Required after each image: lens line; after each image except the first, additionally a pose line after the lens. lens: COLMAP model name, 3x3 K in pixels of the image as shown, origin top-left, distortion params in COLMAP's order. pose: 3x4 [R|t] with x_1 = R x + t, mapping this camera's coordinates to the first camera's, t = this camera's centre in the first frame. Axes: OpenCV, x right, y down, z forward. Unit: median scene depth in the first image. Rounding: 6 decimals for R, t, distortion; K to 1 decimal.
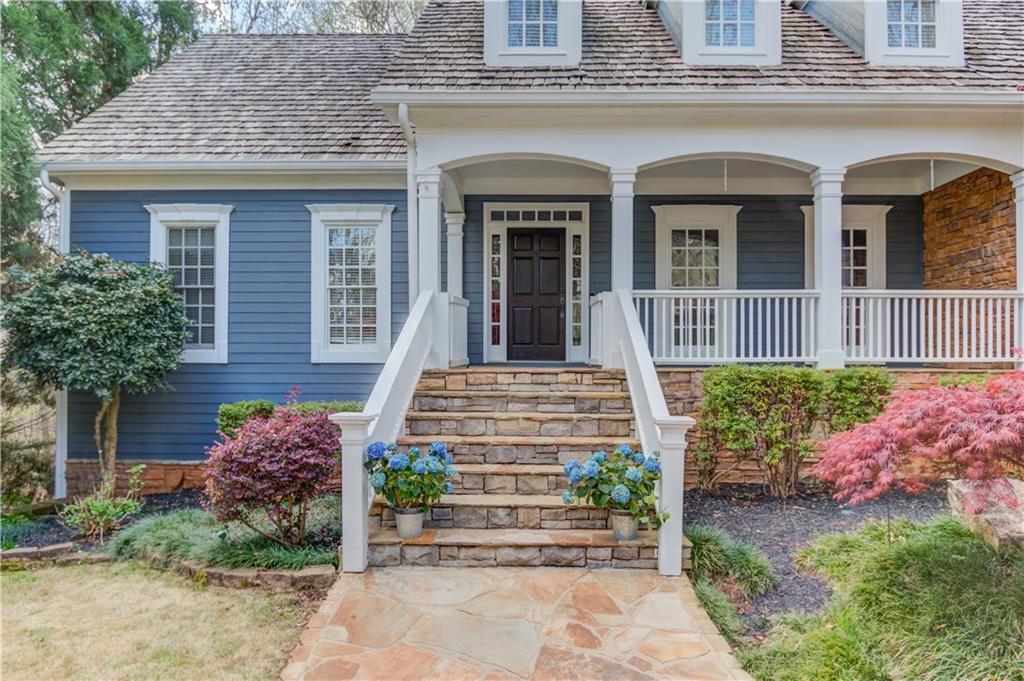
lens RADIAL K [[656.0, 0, 516.6], [0, 656.0, 338.2], [0, 0, 1]] dist [-0.036361, -0.002648]
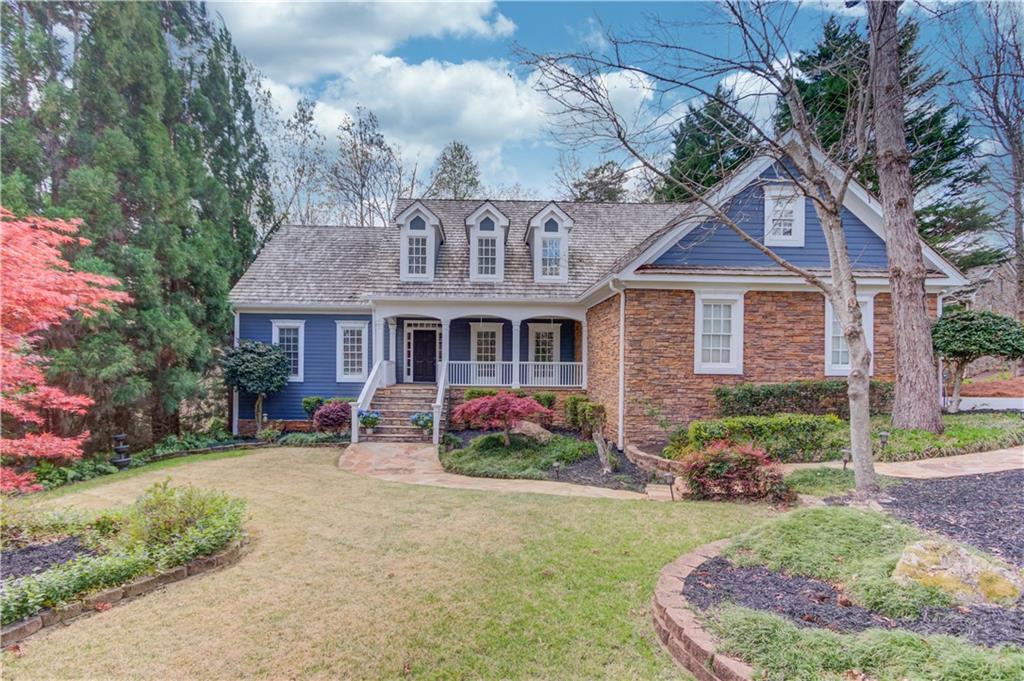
lens RADIAL K [[589.9, 0, 505.1], [0, 589.9, 338.4], [0, 0, 1]] dist [-0.007667, 0.001226]
pose [[0.999735, 0.009720, 0.020887, 0.300888], [-0.009954, 0.999888, 0.011148, -0.167281], [-0.020777, -0.011353, 0.999720, -1.338732]]
